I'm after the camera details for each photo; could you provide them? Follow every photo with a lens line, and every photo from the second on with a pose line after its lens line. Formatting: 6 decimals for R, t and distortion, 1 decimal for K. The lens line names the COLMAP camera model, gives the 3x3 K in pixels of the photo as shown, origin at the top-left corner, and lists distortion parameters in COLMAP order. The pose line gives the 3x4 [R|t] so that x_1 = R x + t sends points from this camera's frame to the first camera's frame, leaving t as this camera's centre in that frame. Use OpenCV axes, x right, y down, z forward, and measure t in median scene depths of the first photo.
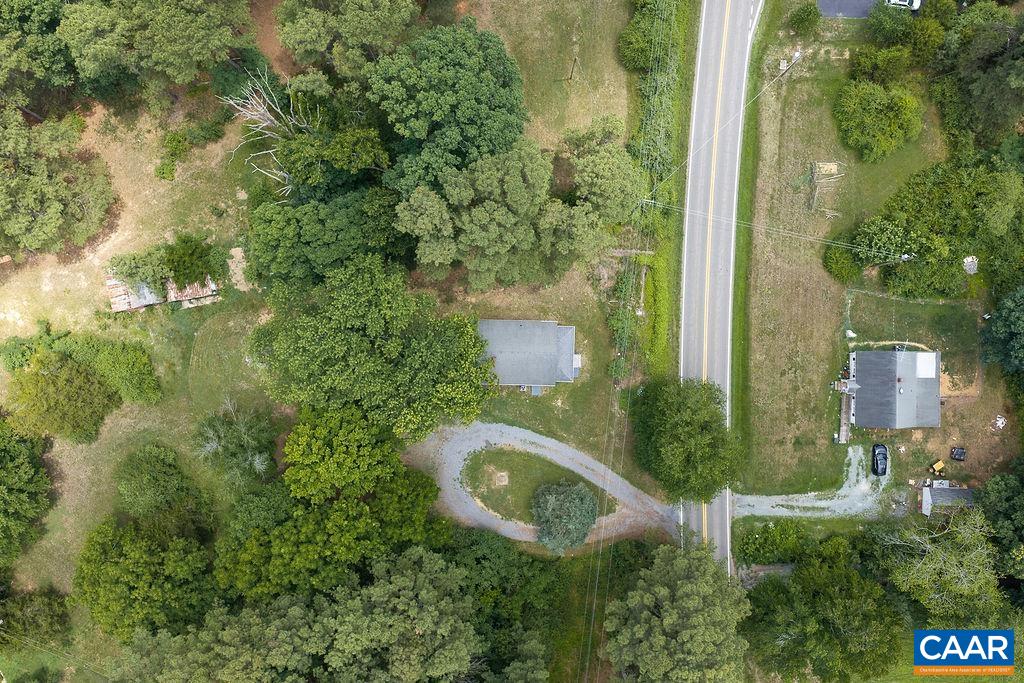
lens RADIAL K [[851.2, 0, 511.5], [0, 851.2, 341.7], [0, 0, 1]] dist [0.031530, -0.029430]
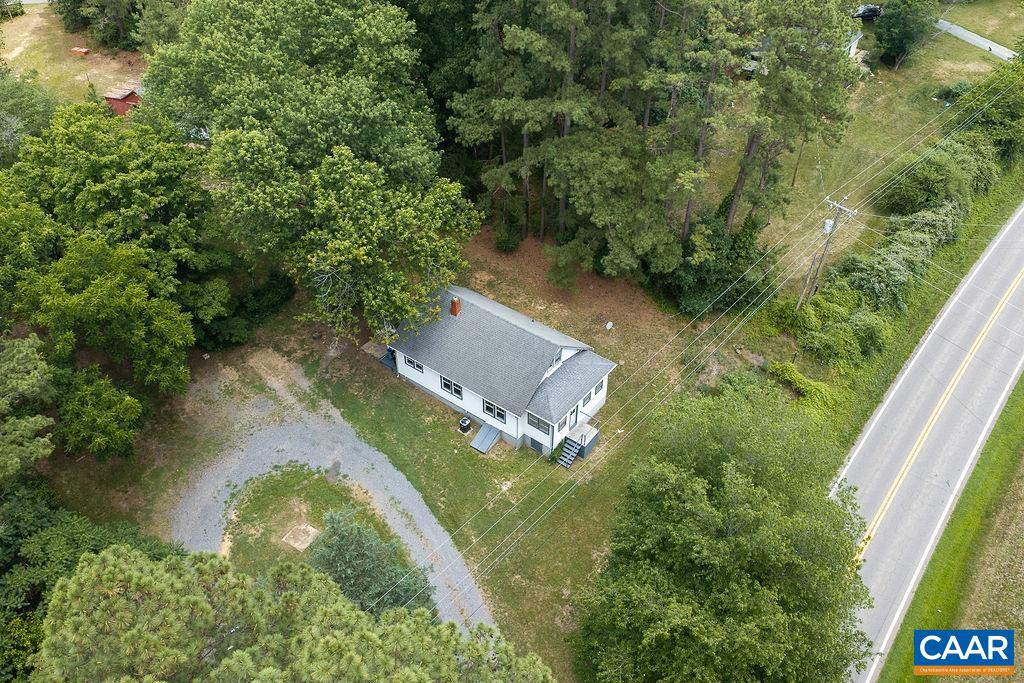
lens RADIAL K [[851.2, 0, 514.6], [0, 851.2, 341.8], [0, 0, 1]] dist [0.031530, -0.029430]
pose [[0.812089, 0.398080, -0.426665, 0.230405], [-0.583317, 0.533894, -0.612126, 0.316147], [-0.015882, 0.745982, 0.665776, 0.626681]]
